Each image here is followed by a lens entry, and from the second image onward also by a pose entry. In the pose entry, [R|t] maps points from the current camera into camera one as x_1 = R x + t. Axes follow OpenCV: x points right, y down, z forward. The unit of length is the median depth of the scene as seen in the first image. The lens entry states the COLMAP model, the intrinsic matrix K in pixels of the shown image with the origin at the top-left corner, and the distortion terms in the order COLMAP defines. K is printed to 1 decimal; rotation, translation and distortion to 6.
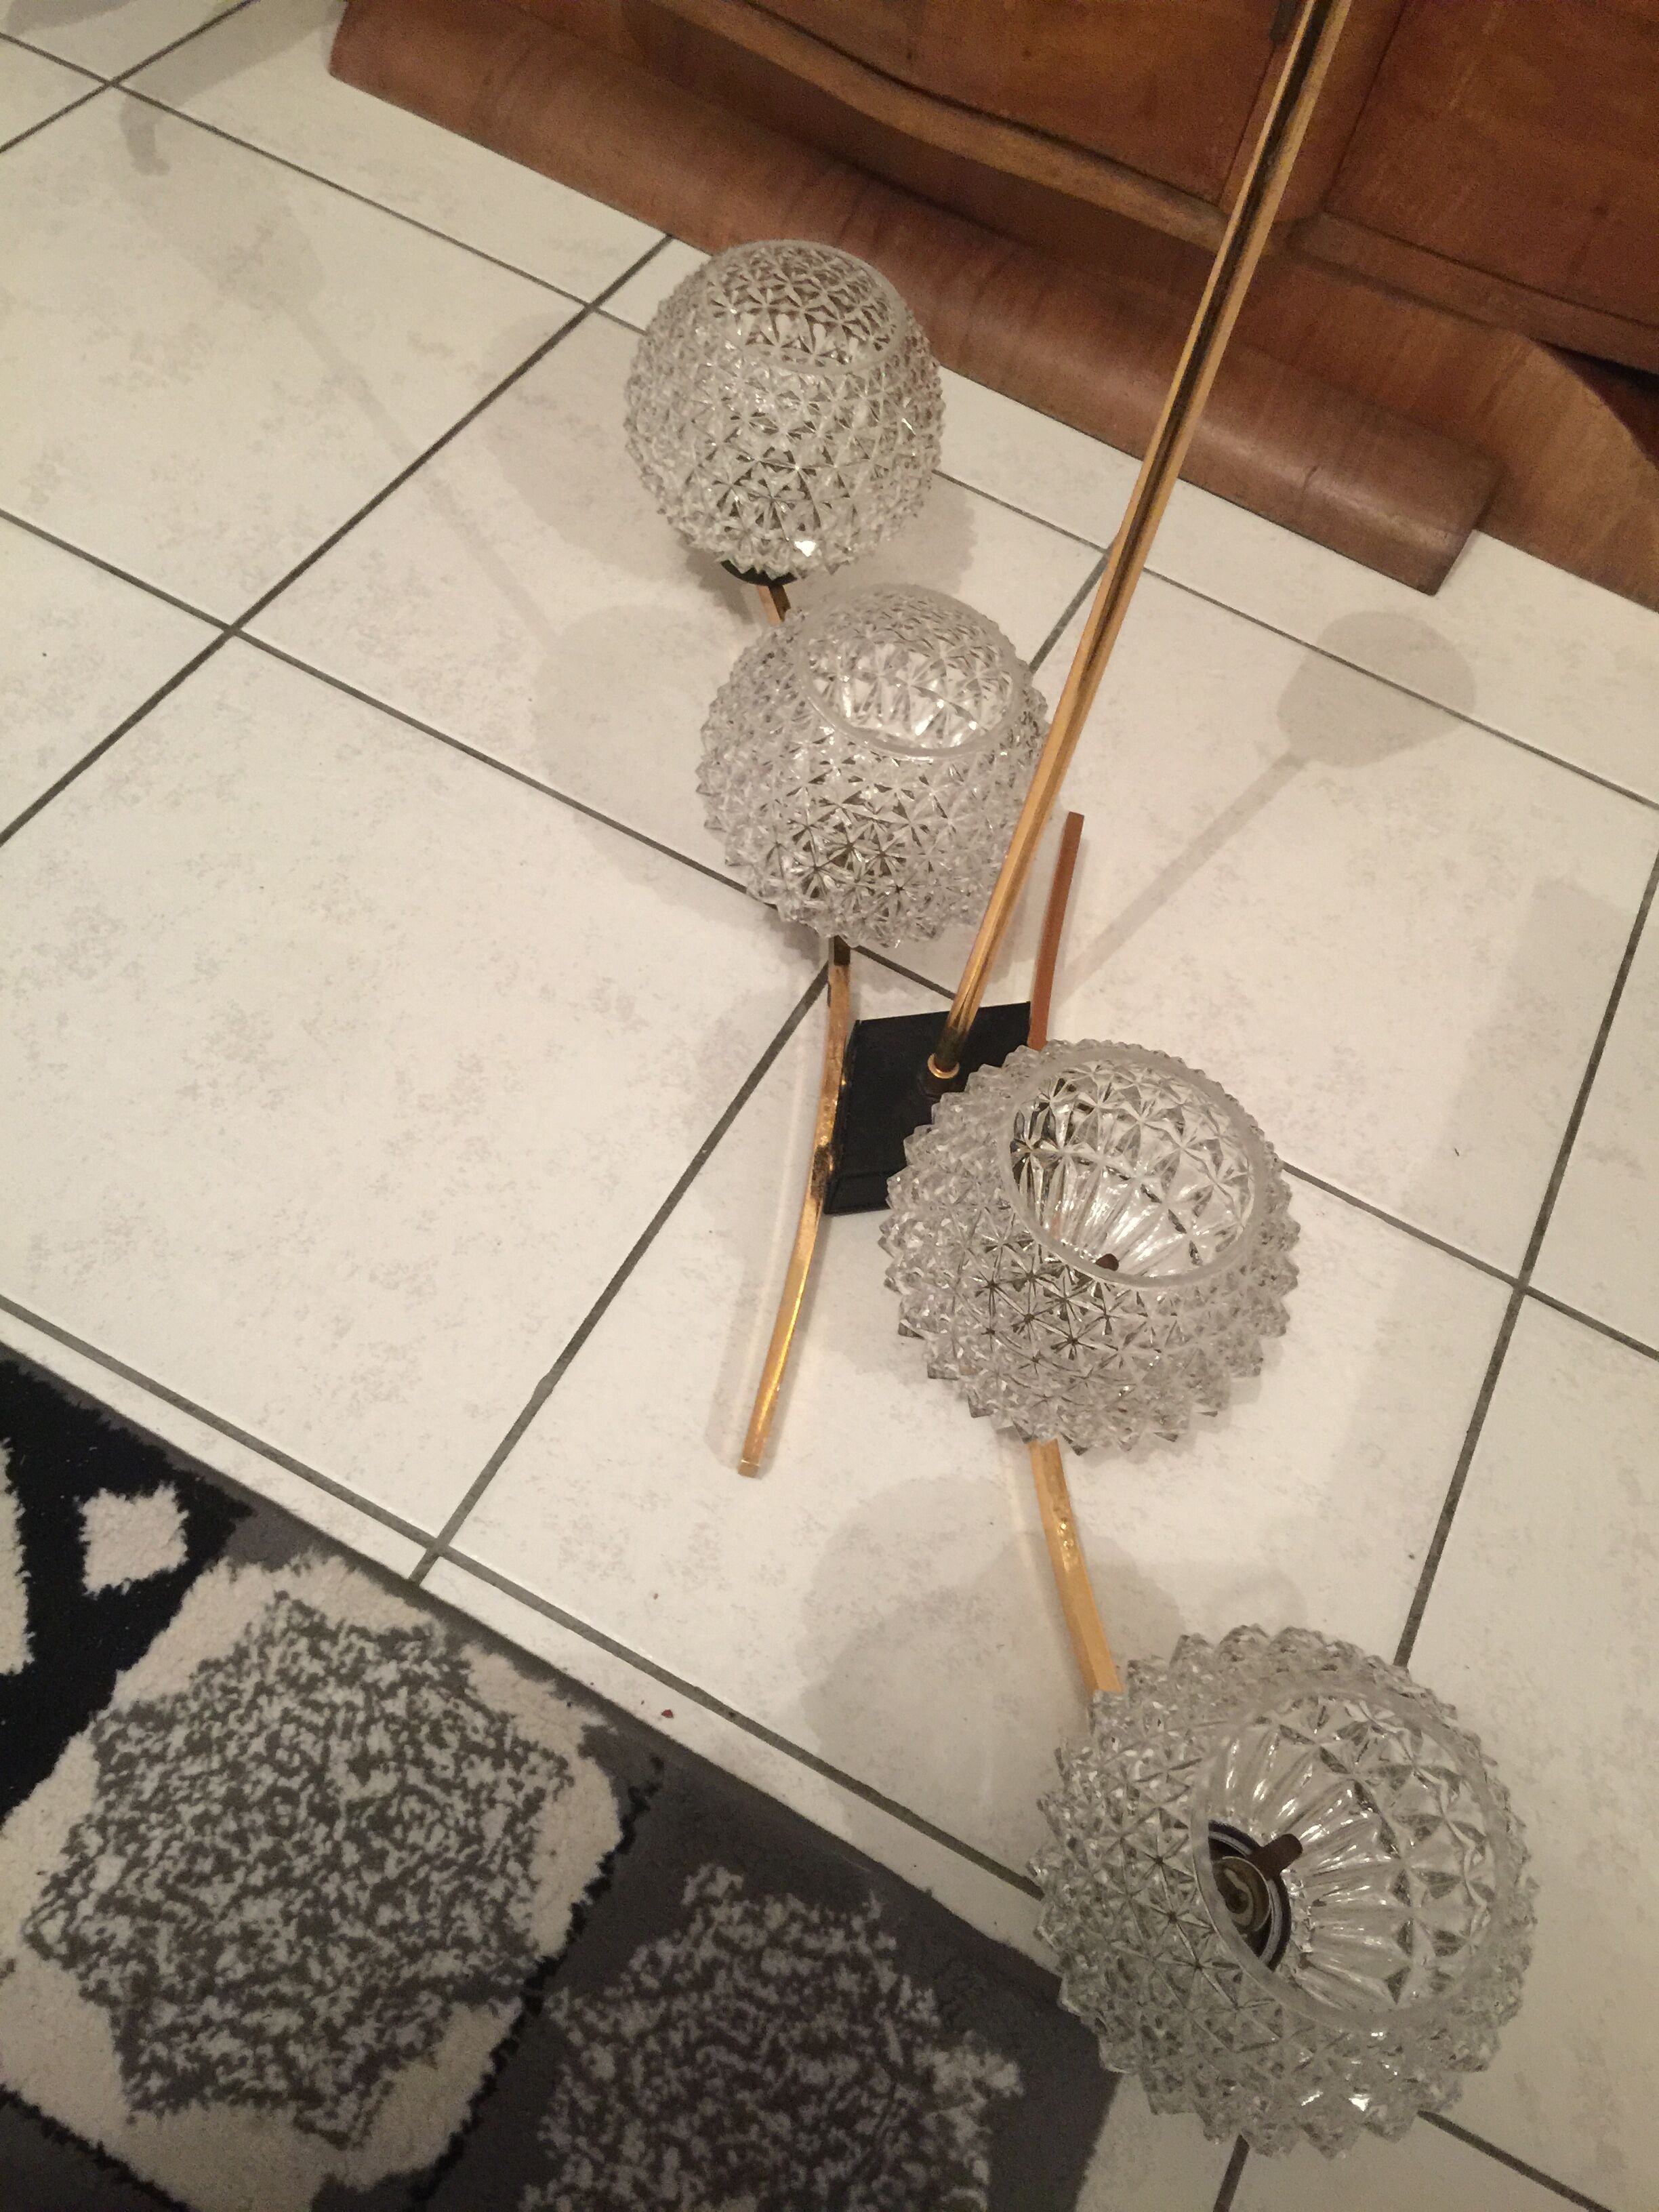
lens RADIAL K [[1875.1, 0, 833.4], [0, 1875.1, 1103.4], [0, 0, 1]] dist [0.081322, -0.153804]
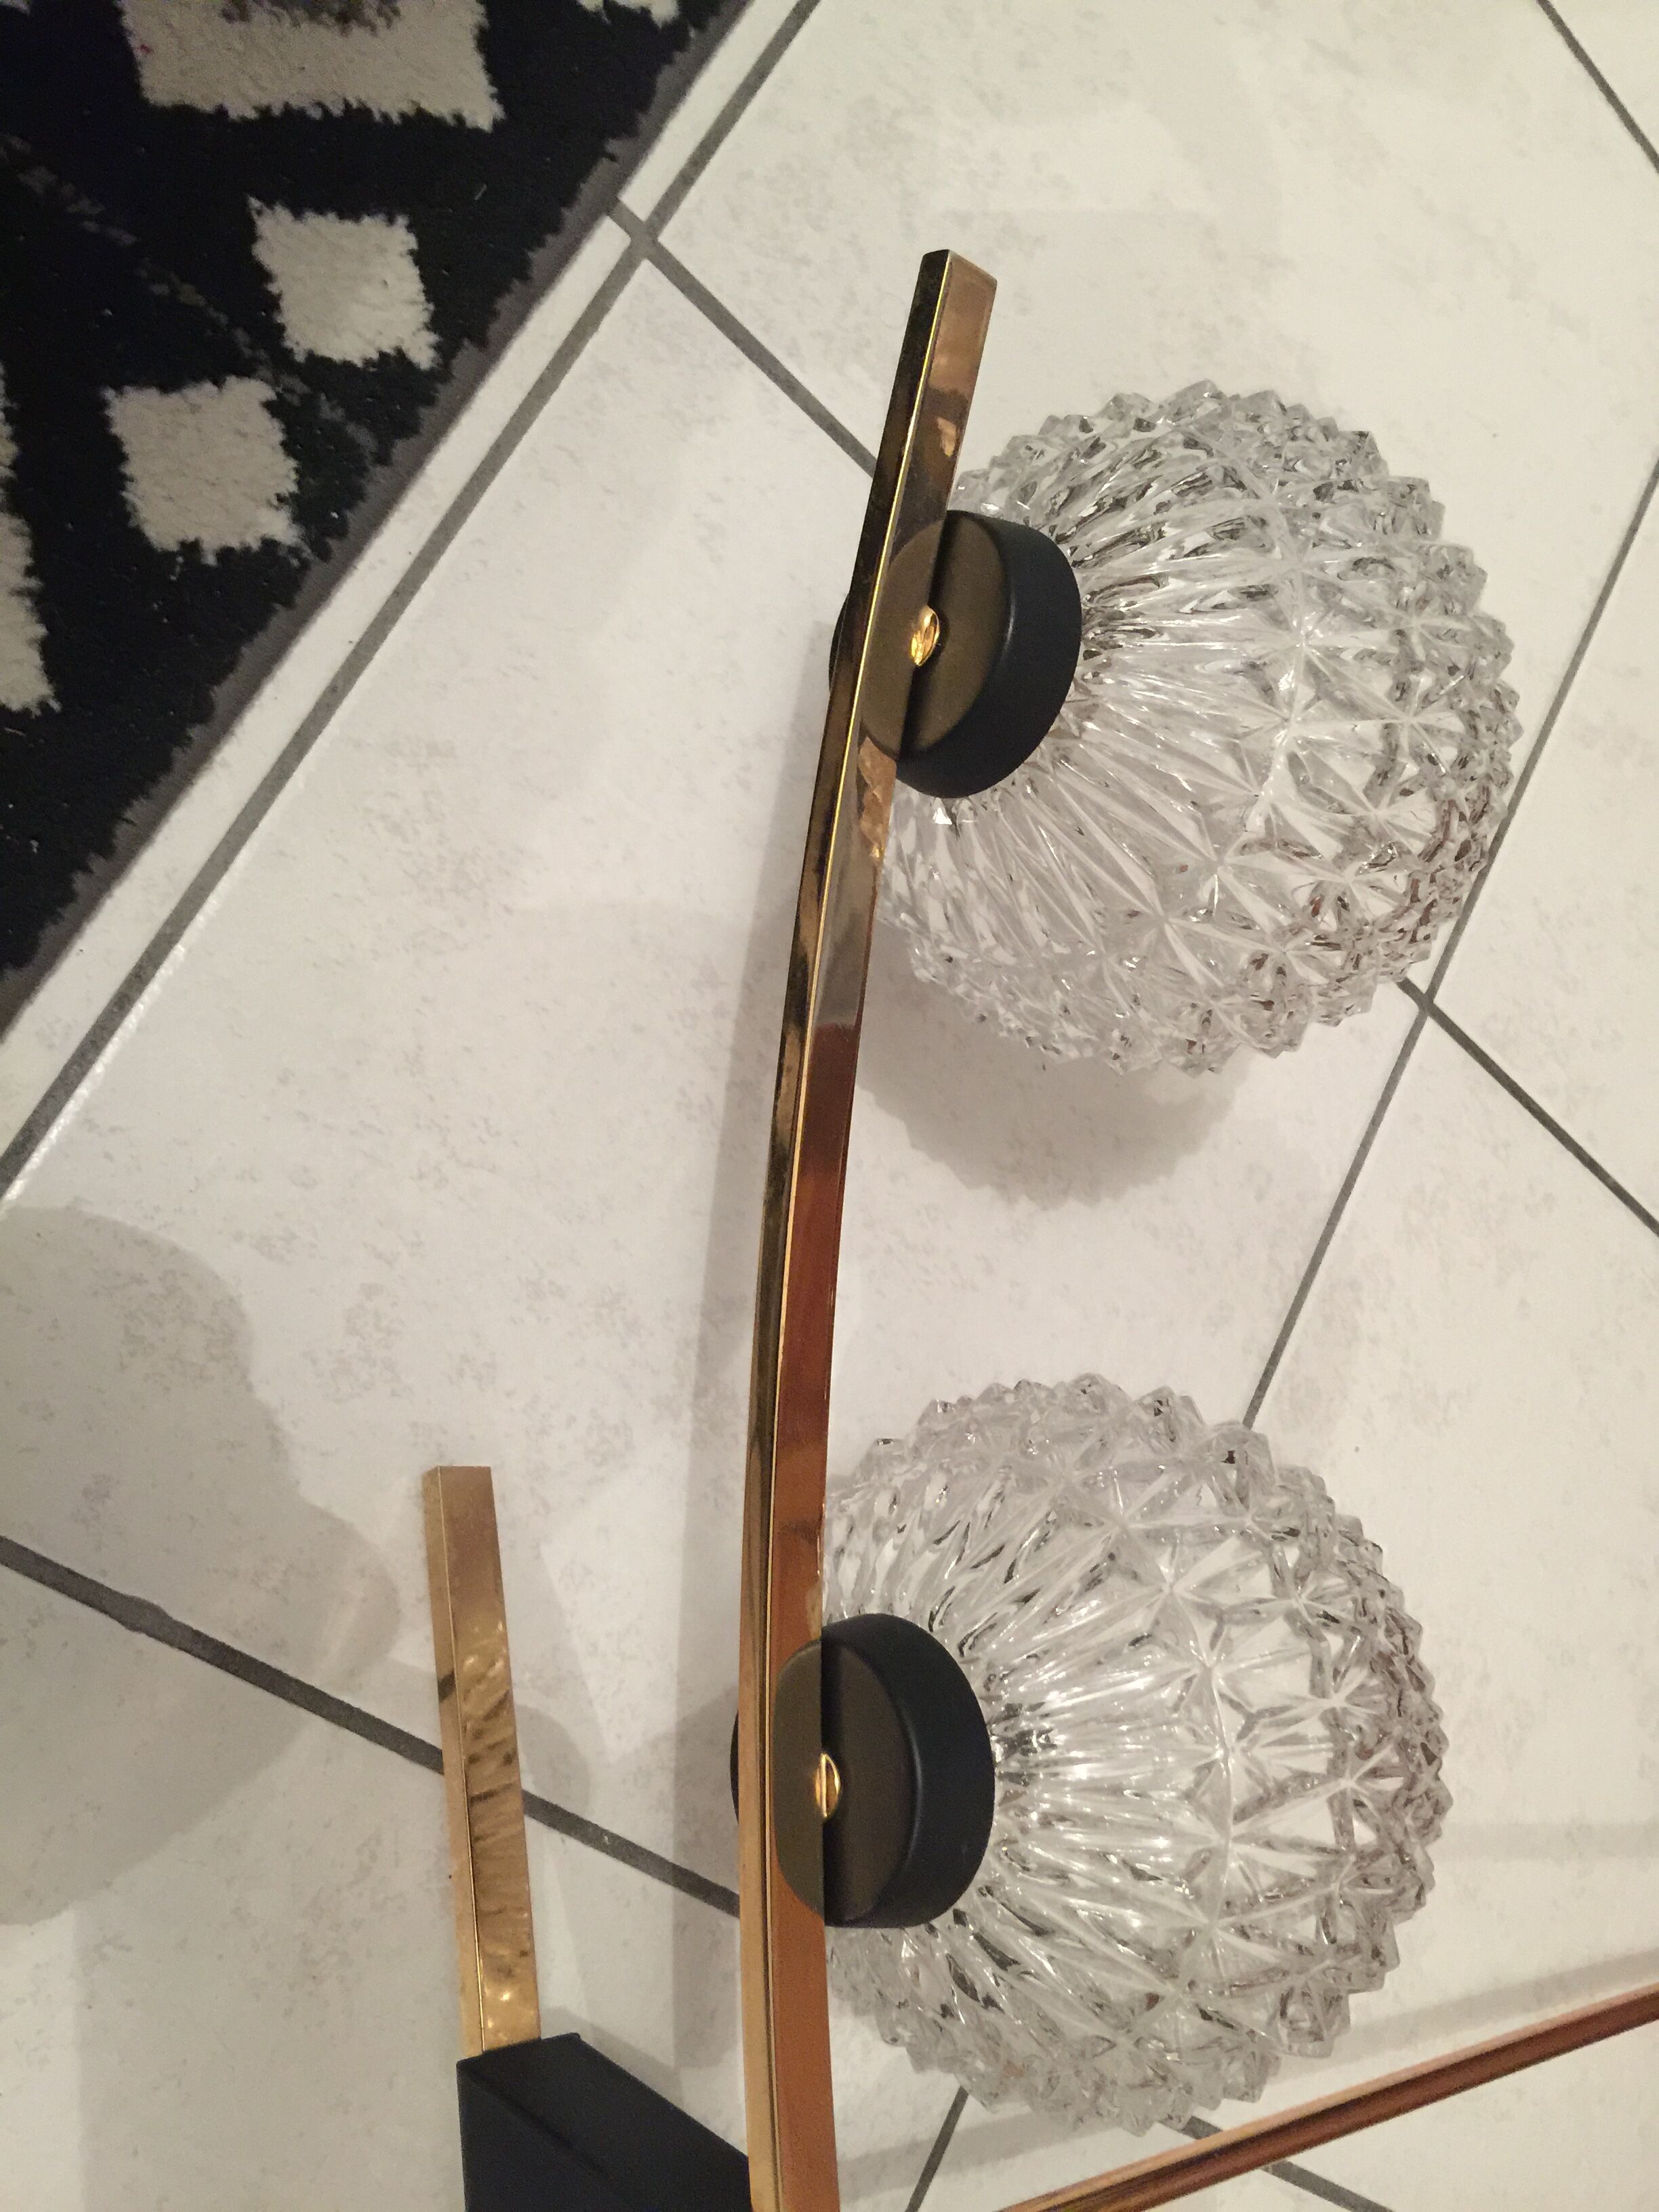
lens RADIAL K [[1875.1, 0, 846.3], [0, 1875.1, 1097.9], [0, 0, 1]] dist [0.081322, -0.153804]
pose [[0.013080, 0.976541, -0.214936, -0.145044], [-0.999824, 0.015672, 0.010361, -0.049567], [0.013486, 0.214762, 0.976573, 0.350372]]
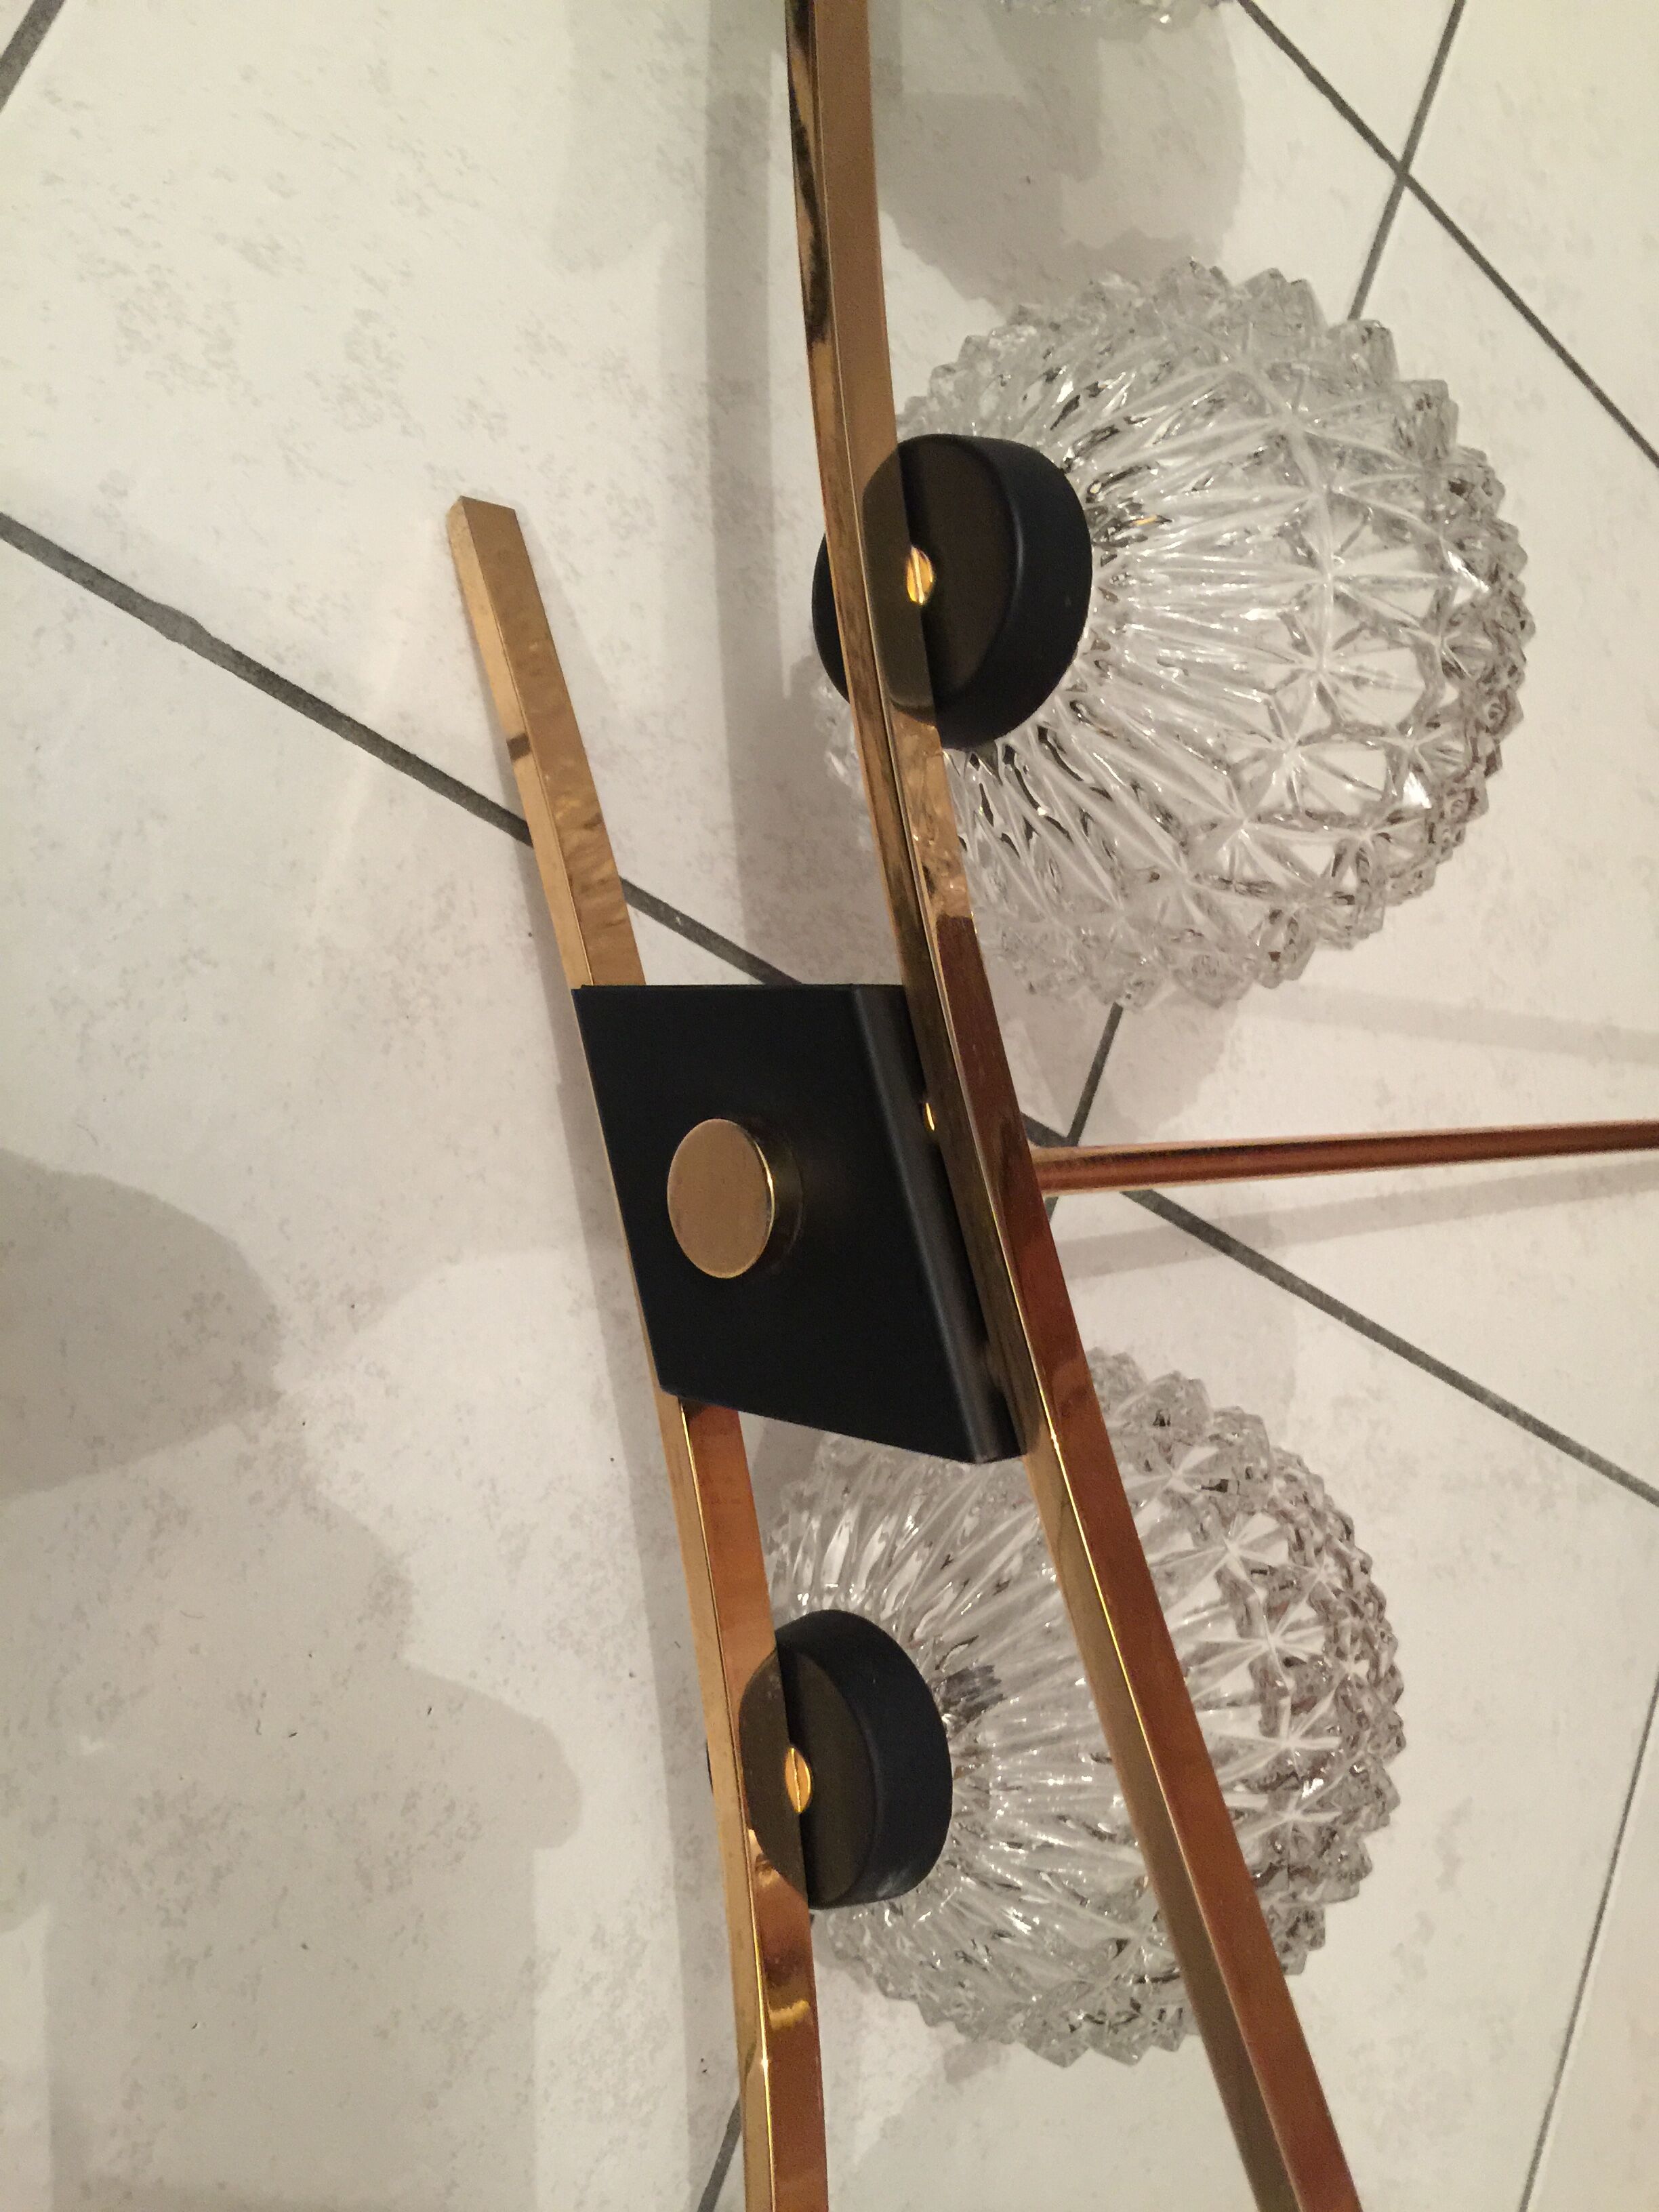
lens RADIAL K [[1875.1, 0, 840.0], [0, 1875.1, 1105.9], [0, 0, 1]] dist [0.081322, -0.153804]
pose [[0.127334, 0.984819, -0.117969, 0.052211], [-0.991847, 0.125831, -0.020127, -0.003511], [-0.004977, 0.119571, 0.992813, 0.395655]]
